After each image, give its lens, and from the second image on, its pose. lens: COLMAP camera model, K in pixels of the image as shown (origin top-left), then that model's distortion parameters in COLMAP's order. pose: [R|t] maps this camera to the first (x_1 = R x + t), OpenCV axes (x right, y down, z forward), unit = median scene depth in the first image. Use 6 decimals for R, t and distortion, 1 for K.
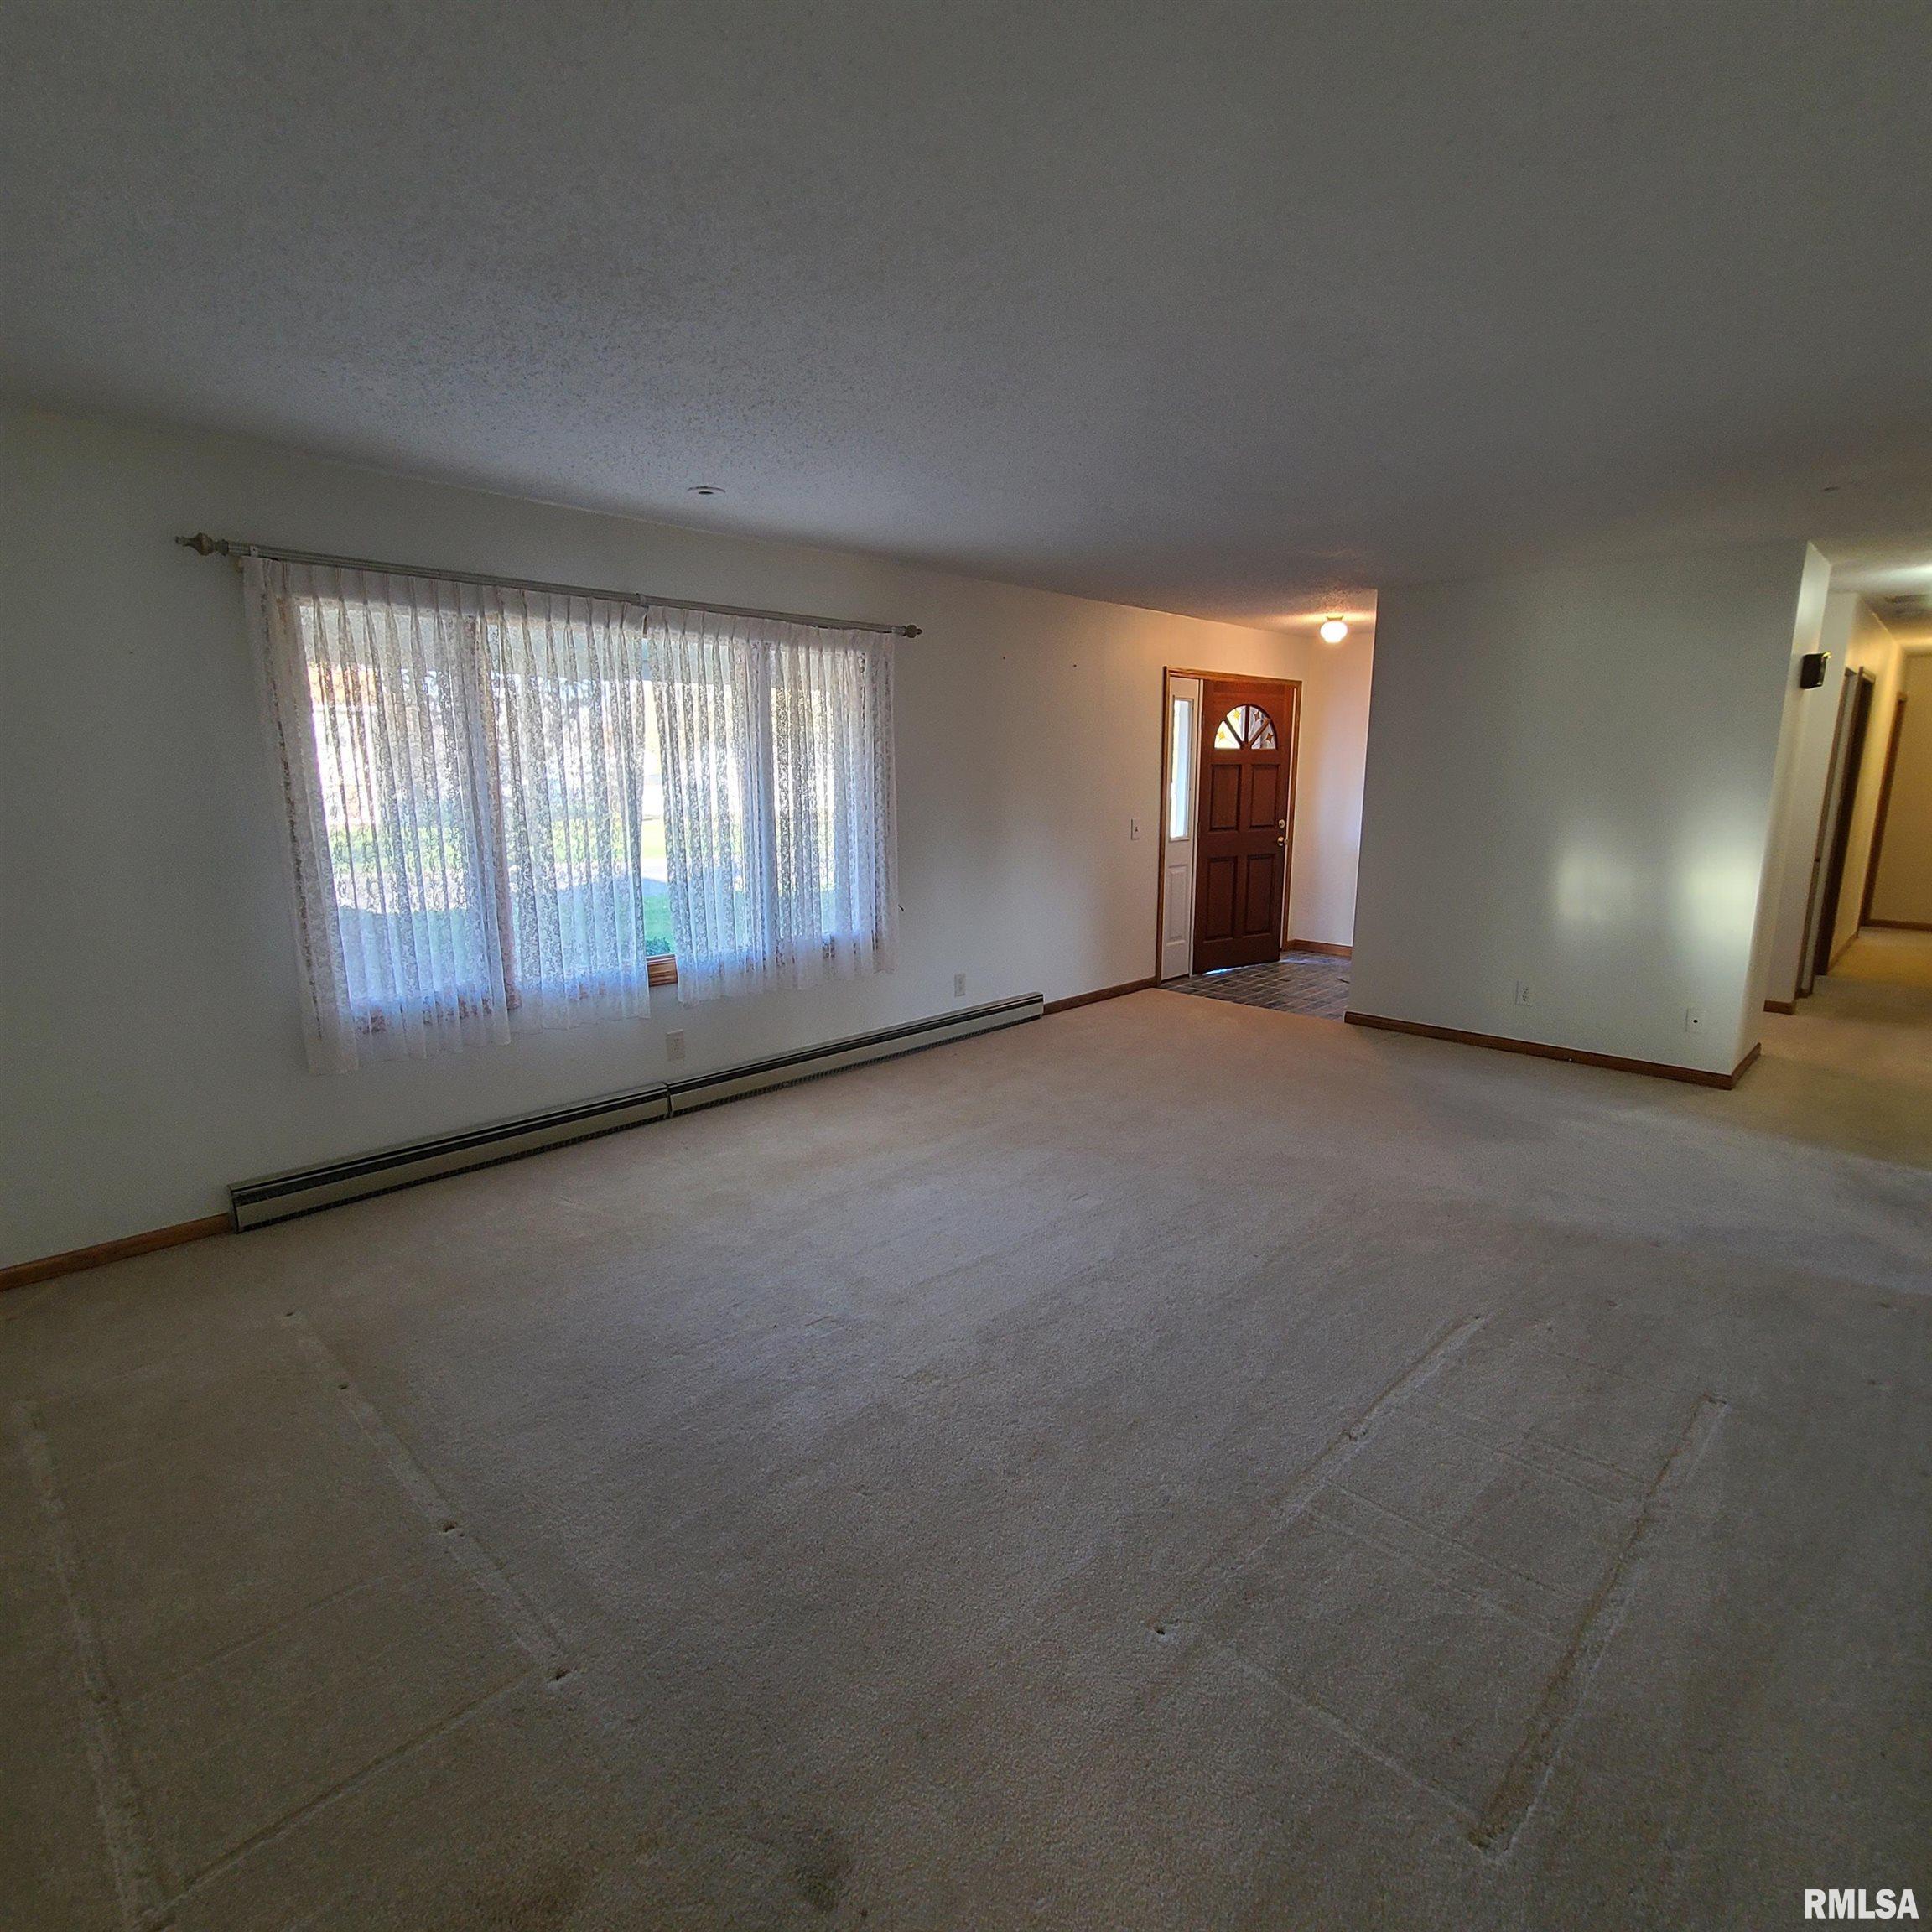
lens RADIAL K [[1045.4, 0, 981.1], [0, 1045.4, 975.4], [0, 0, 1]] dist [-0.000120, -0.001080]
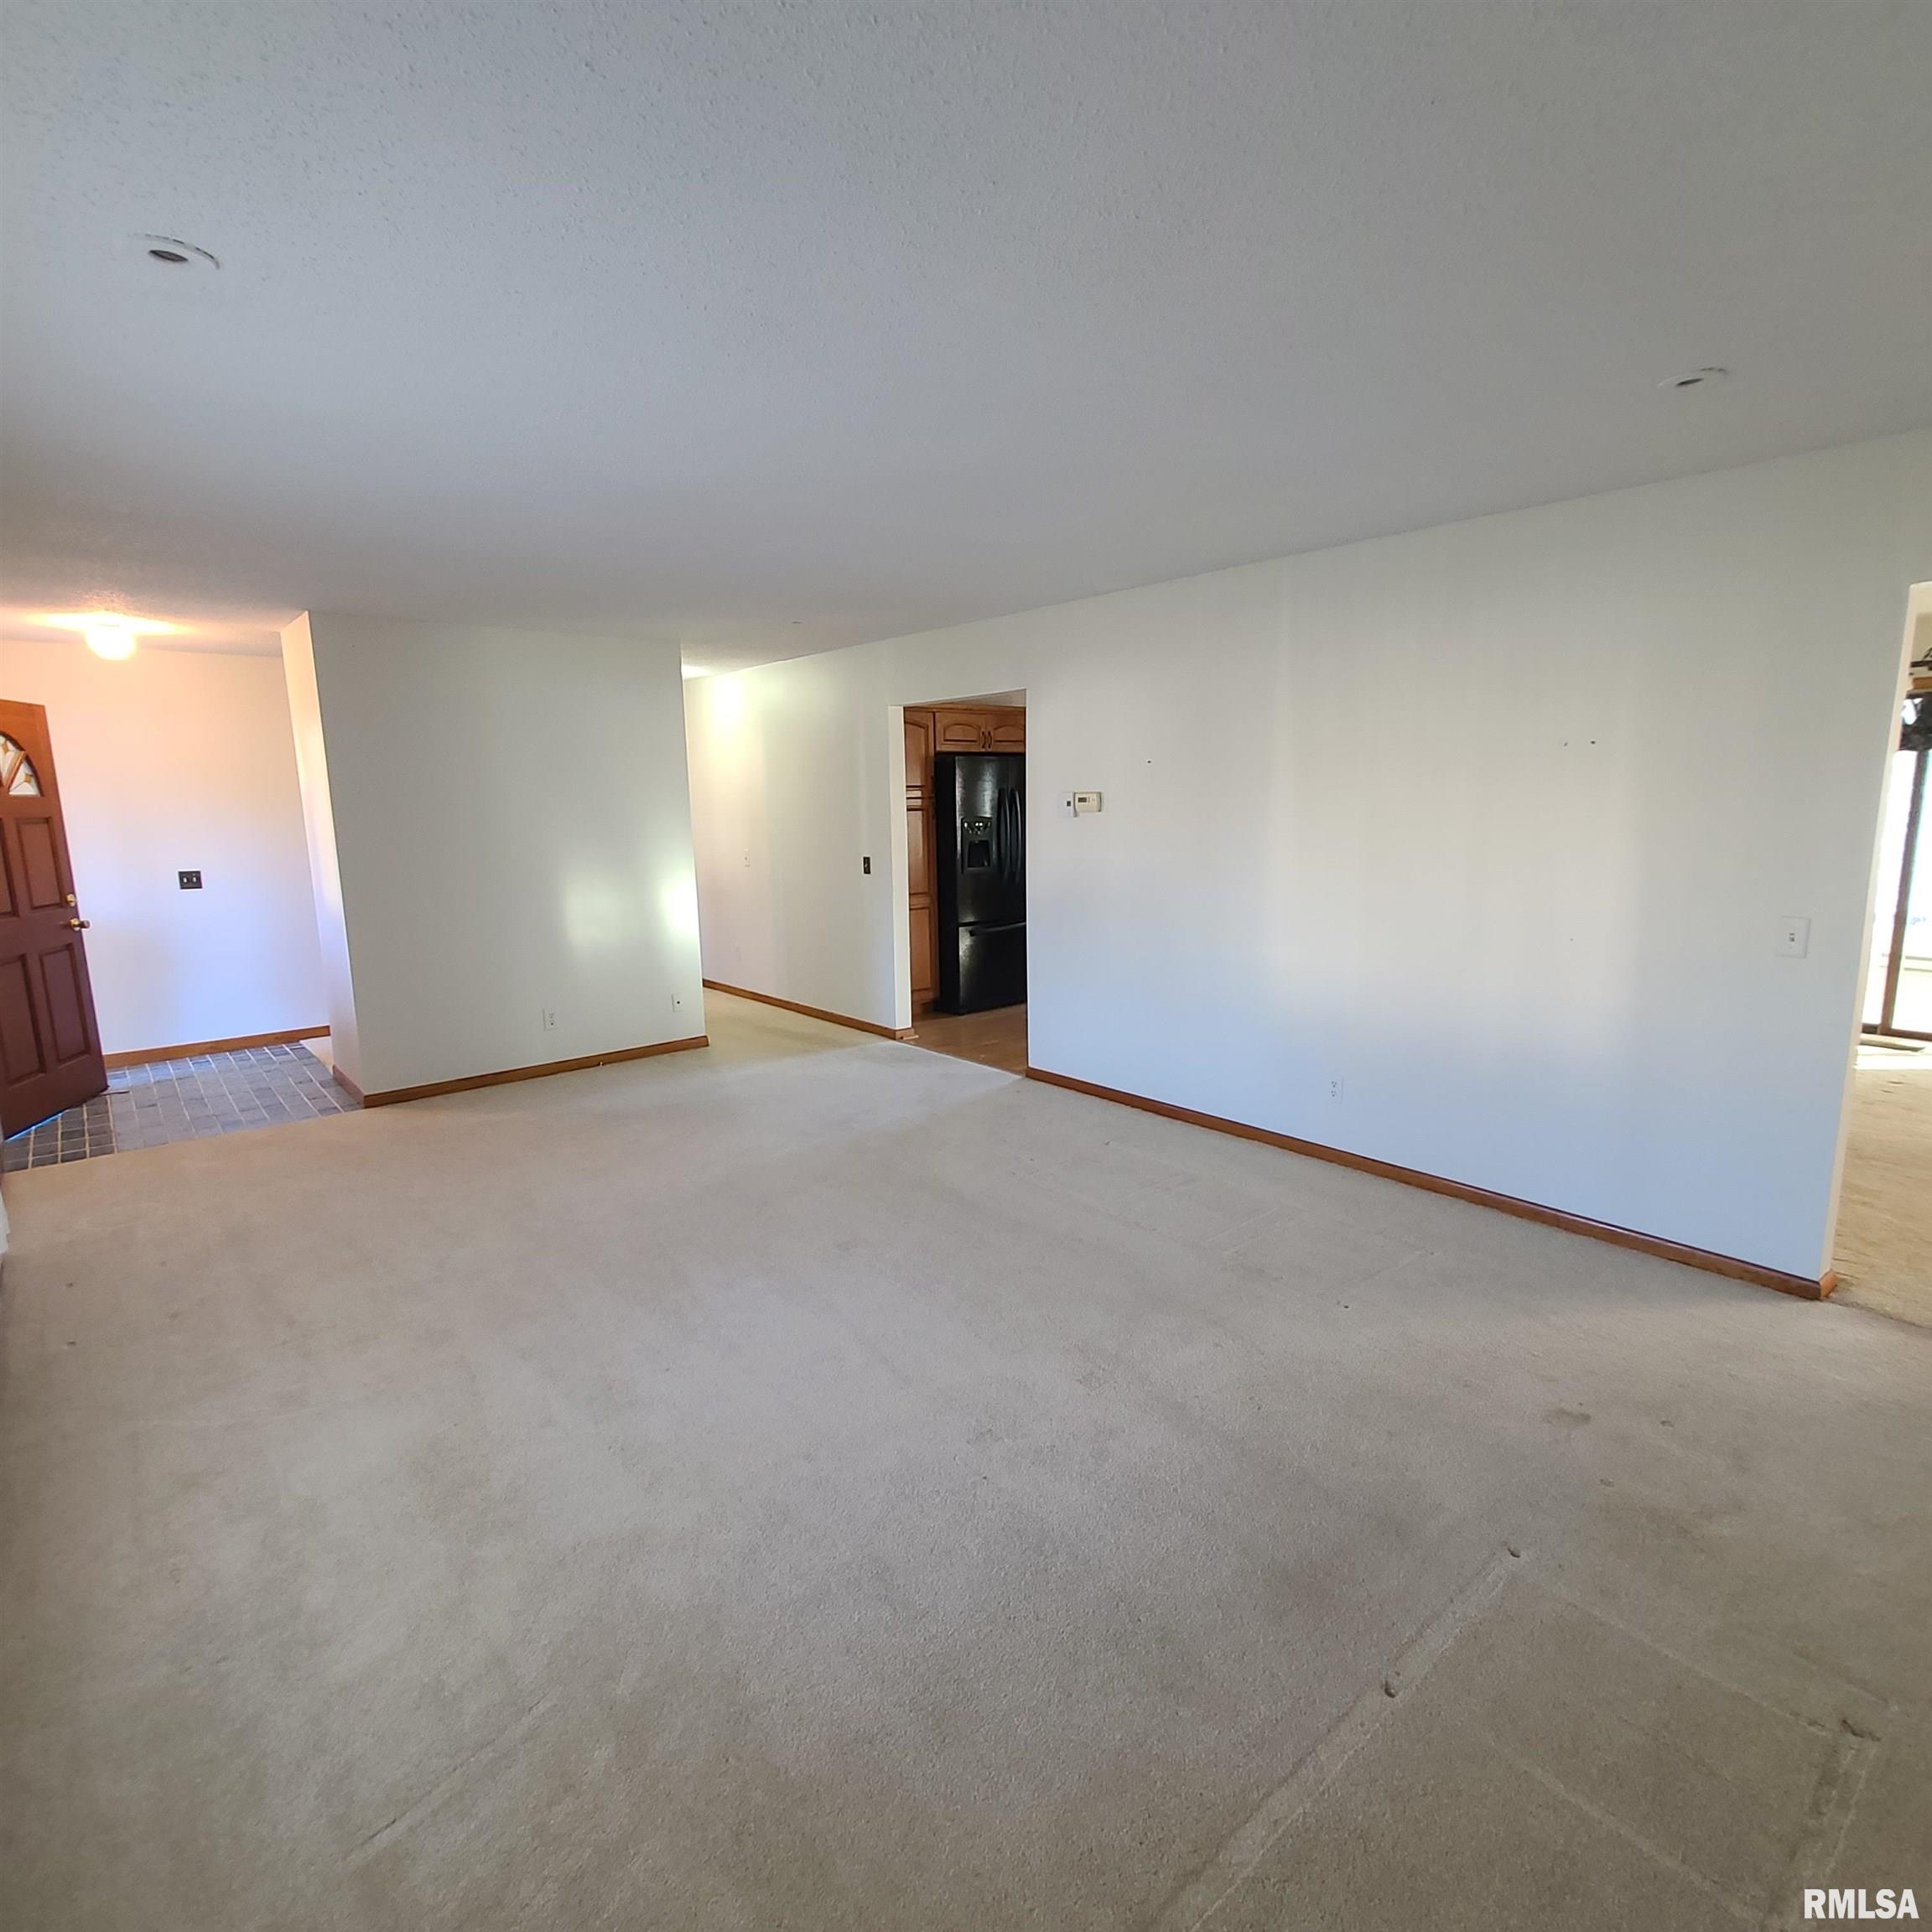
lens RADIAL K [[1045.4, 0, 981.1], [0, 1045.4, 975.4], [0, 0, 1]] dist [-0.000120, -0.001080]
pose [[0.085394, -0.164440, 0.982684, -0.384851], [0.213769, 0.966342, 0.143129, -0.067490], [-0.973145, 0.197845, 0.117672, 0.337085]]
